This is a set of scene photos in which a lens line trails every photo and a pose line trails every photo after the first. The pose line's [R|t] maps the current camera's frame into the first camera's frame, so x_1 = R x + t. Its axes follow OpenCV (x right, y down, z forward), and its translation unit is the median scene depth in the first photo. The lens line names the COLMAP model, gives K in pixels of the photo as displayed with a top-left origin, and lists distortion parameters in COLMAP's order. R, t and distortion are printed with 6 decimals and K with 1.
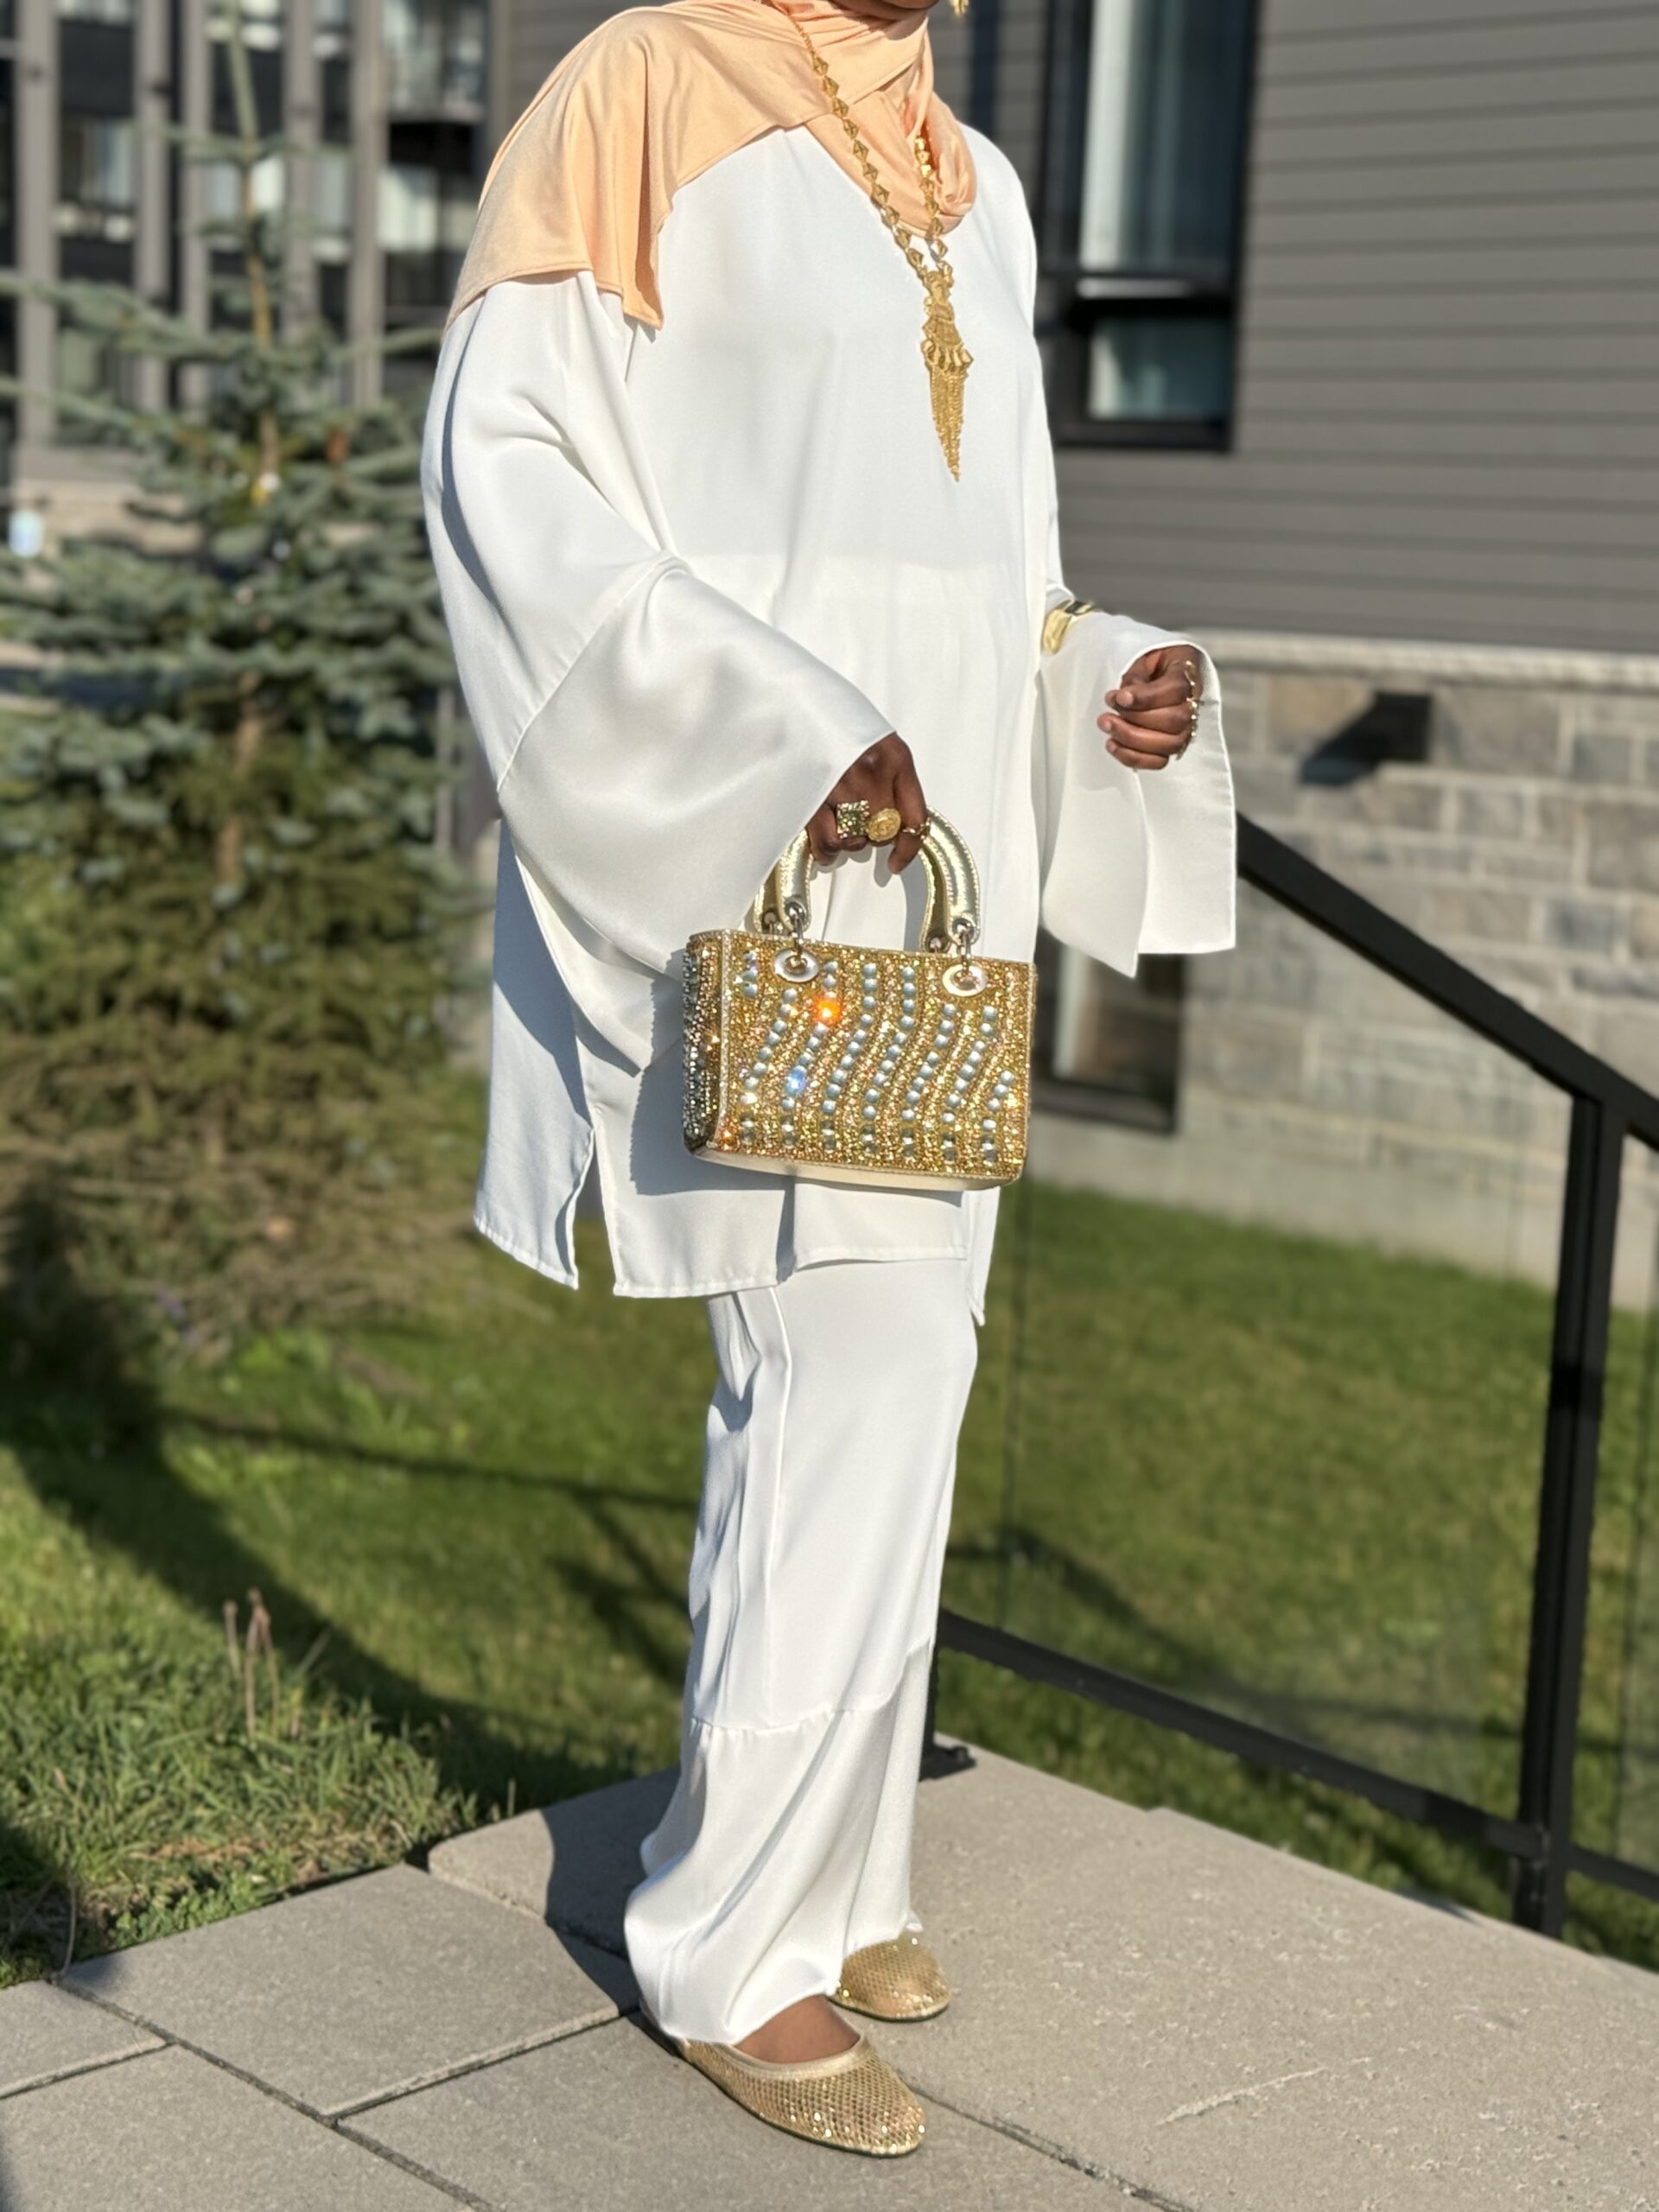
lens RADIAL K [[3576.5, 0, 820.7], [0, 3576.5, 1118.2], [0, 0, 1]] dist [0.076966, 0.000000]
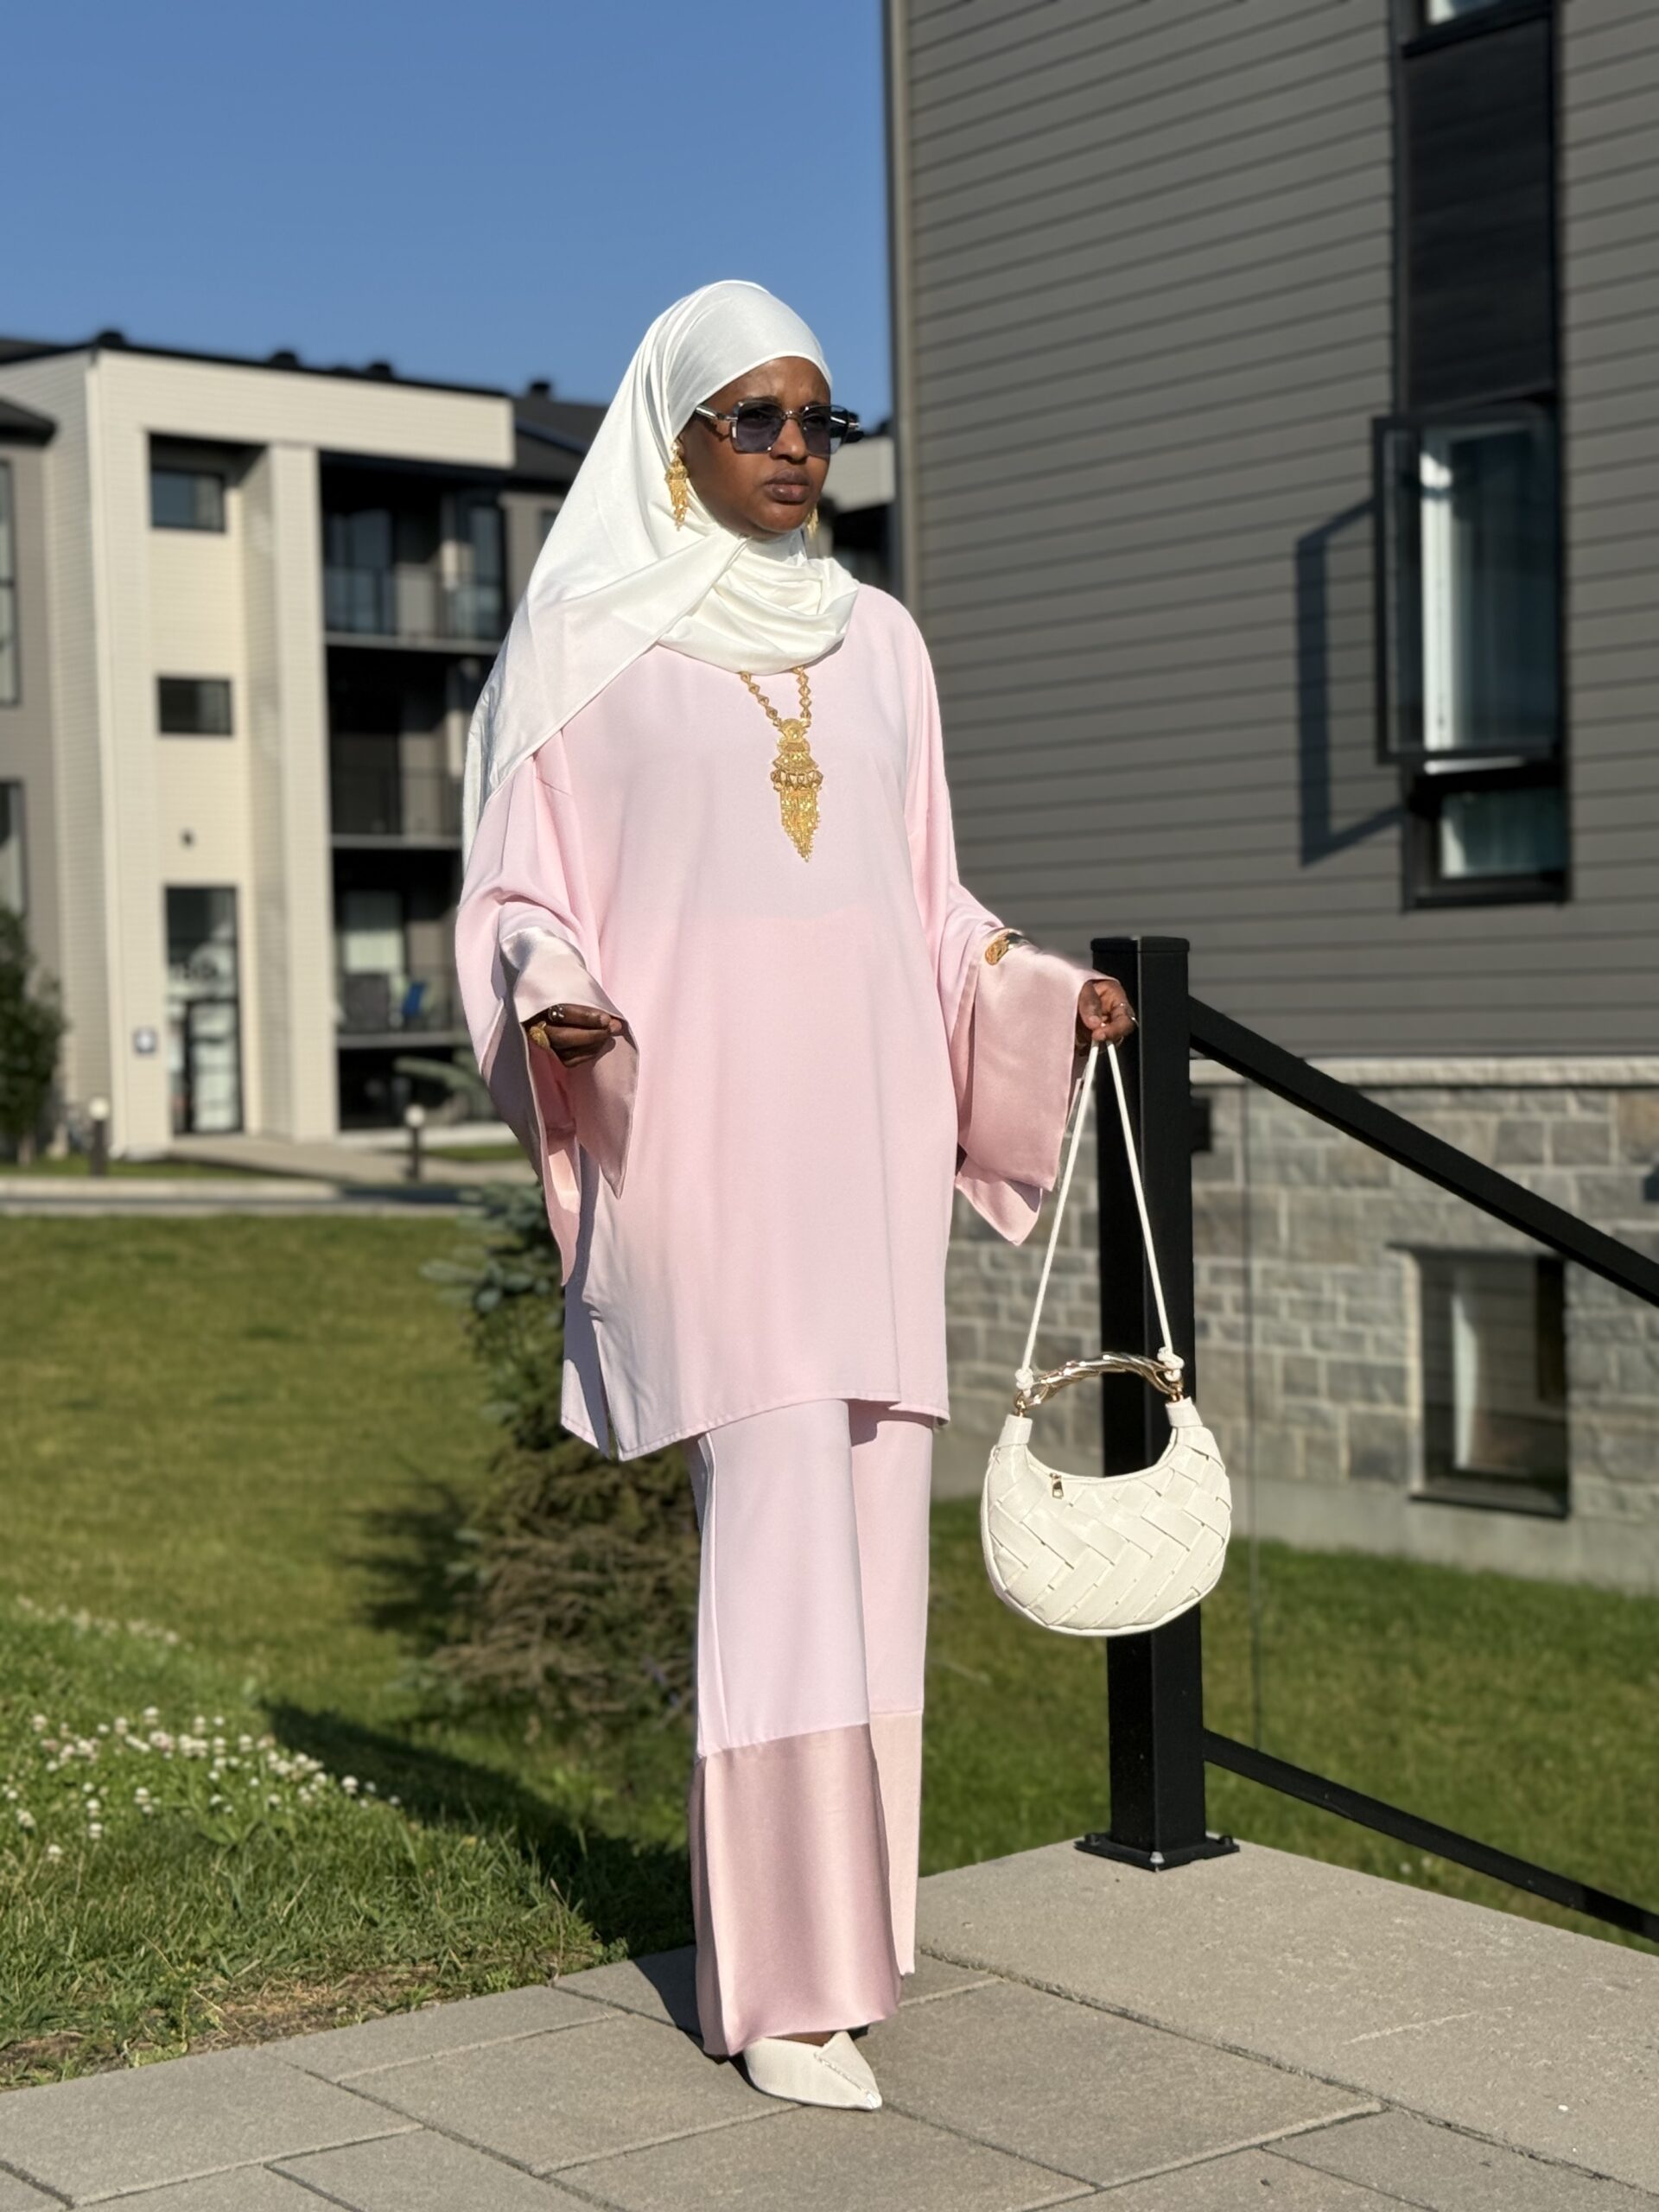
lens RADIAL K [[3502.5, 0, 832.6], [0, 3502.5, 1101.1], [0, 0, 1]] dist [0.059200, 0.000000]
pose [[0.989562, -0.063879, -0.129174, 0.033433], [0.044316, 0.987841, -0.149020, 0.040195], [0.137123, 0.141740, 0.980361, -0.131252]]
